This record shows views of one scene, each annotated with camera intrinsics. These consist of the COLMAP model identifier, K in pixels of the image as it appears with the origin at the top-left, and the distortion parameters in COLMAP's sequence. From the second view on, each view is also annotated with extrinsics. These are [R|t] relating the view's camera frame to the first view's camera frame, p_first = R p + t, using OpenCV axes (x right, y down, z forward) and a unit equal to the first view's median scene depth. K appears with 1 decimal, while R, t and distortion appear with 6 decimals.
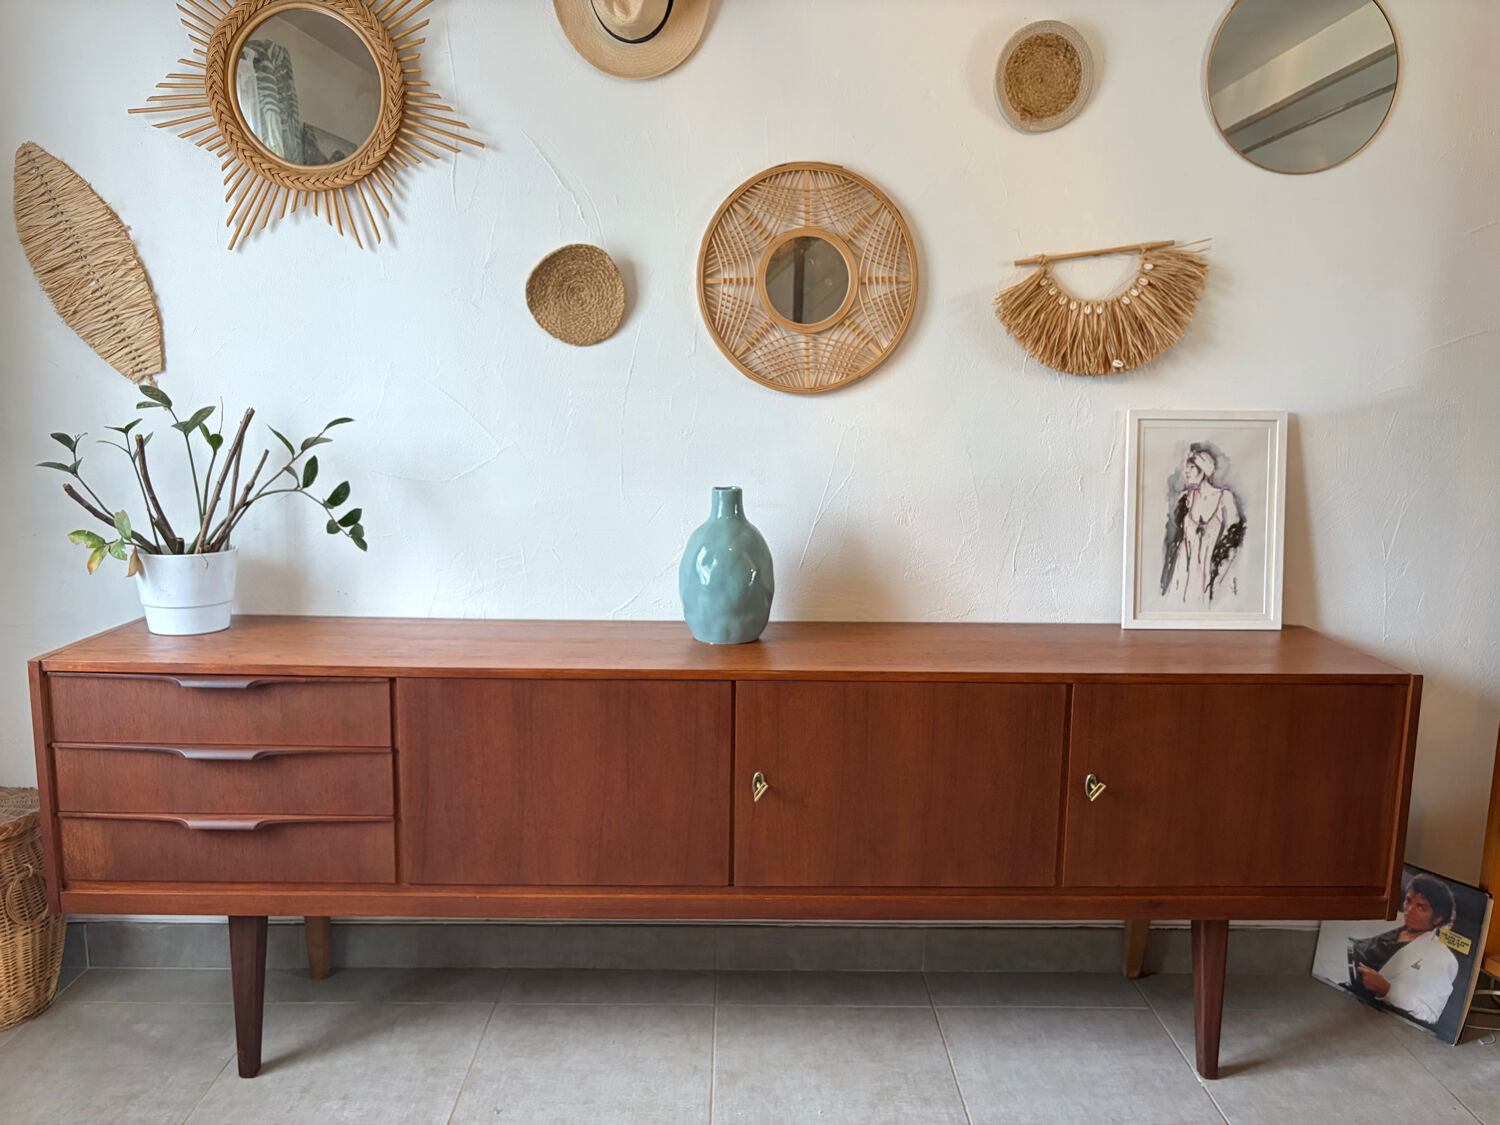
lens RADIAL K [[1145.8, 0, 758.0], [0, 1145.8, 568.7], [0, 0, 1]] dist [0.023769, -0.007813]
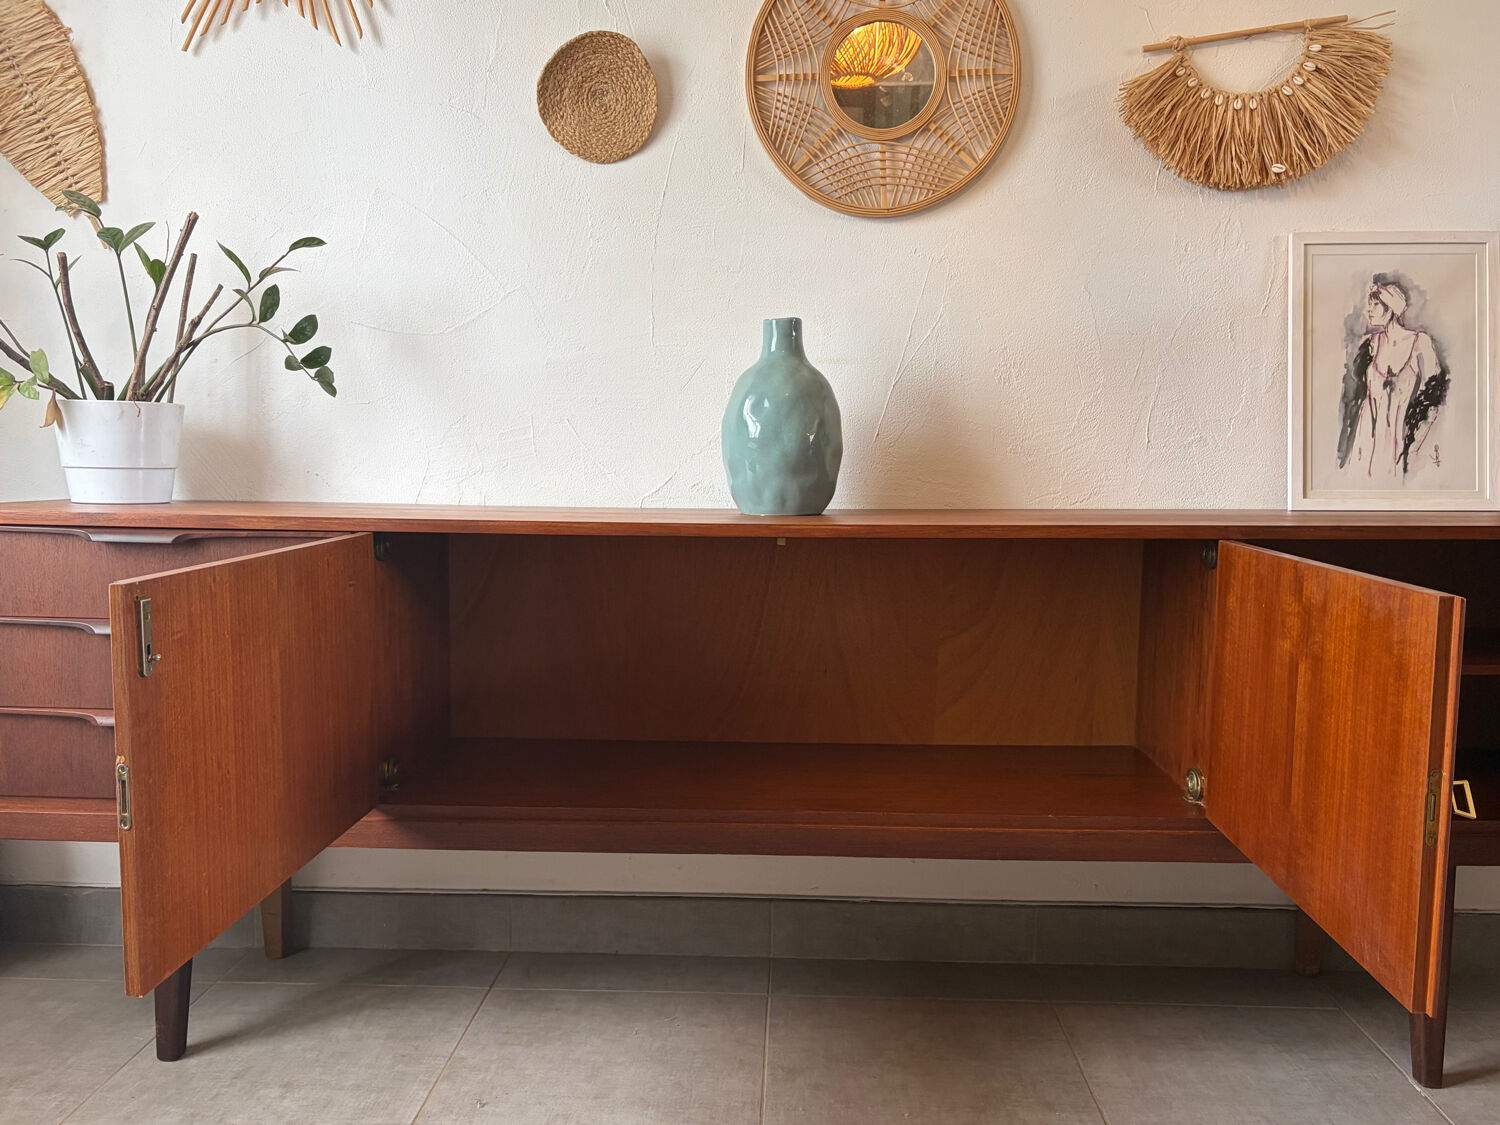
lens RADIAL K [[1229.2, 0, 758.7], [0, 1229.2, 565.7], [0, 0, 1]] dist [0.023920, -0.007457]
pose [[0.998725, -0.002125, -0.050429, -0.000960], [-0.001040, 0.998034, -0.062668, 0.147275], [0.050463, 0.062640, 0.996760, 0.153176]]
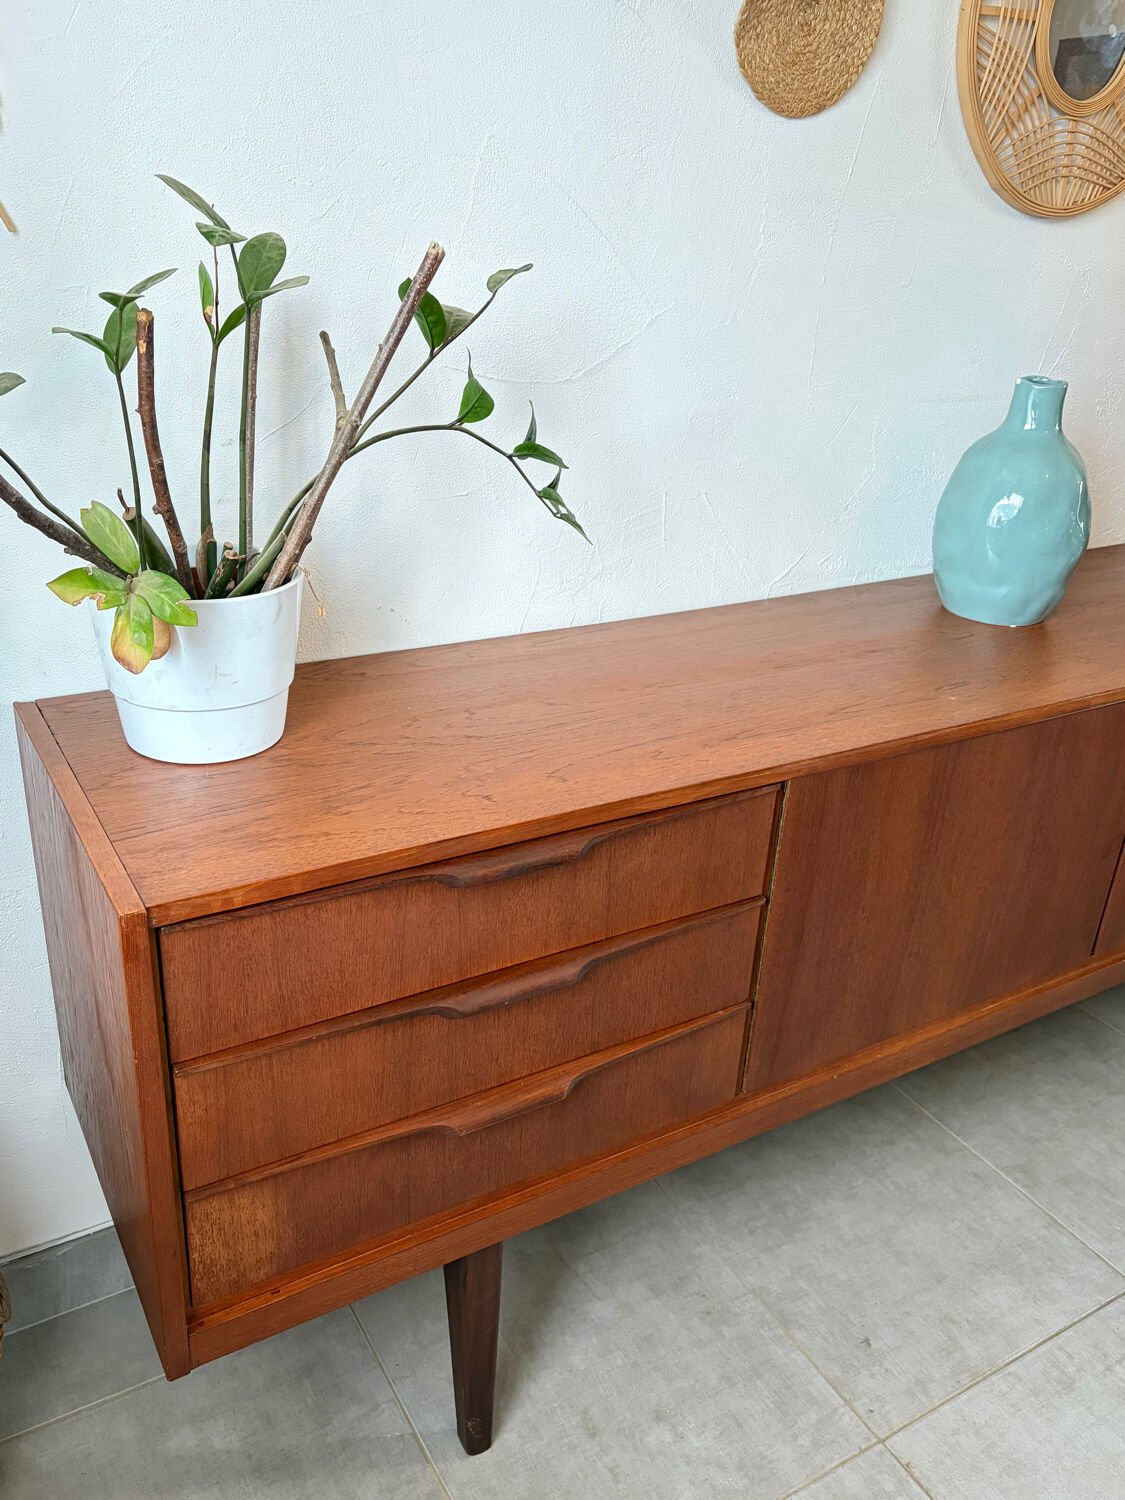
lens RADIAL K [[1229.6, 0, 560.3], [0, 1229.6, 741.9], [0, 0, 1]] dist [0.039729, -0.036207]
pose [[0.864893, -0.176848, 0.469771, -0.593453], [0.038012, 0.956269, 0.290009, -0.085018], [-0.500515, -0.232970, 0.833792, 0.491900]]
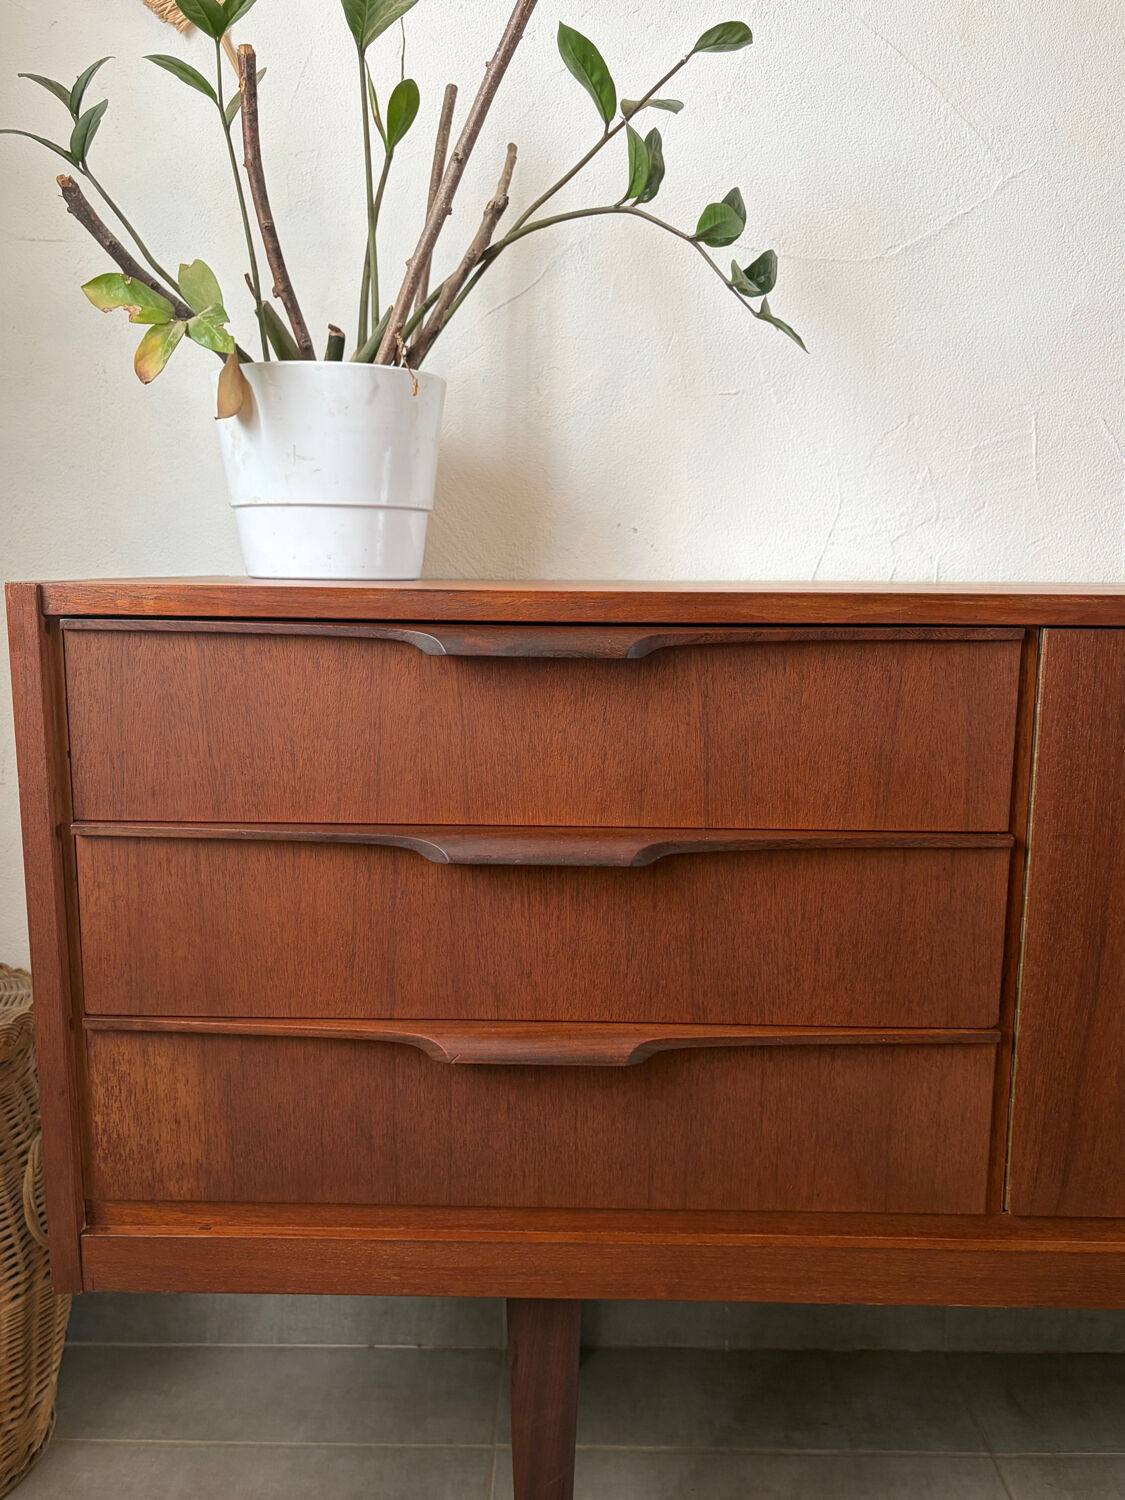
lens RADIAL K [[1236.6, 0, 558.9], [0, 1236.6, 749.8], [0, 0, 1]] dist [0.015314, -0.004058]
pose [[0.999440, -0.009407, -0.032101, -0.389149], [0.009384, 0.999956, -0.000869, 0.113102], [0.032108, 0.000568, 0.999484, 0.541189]]
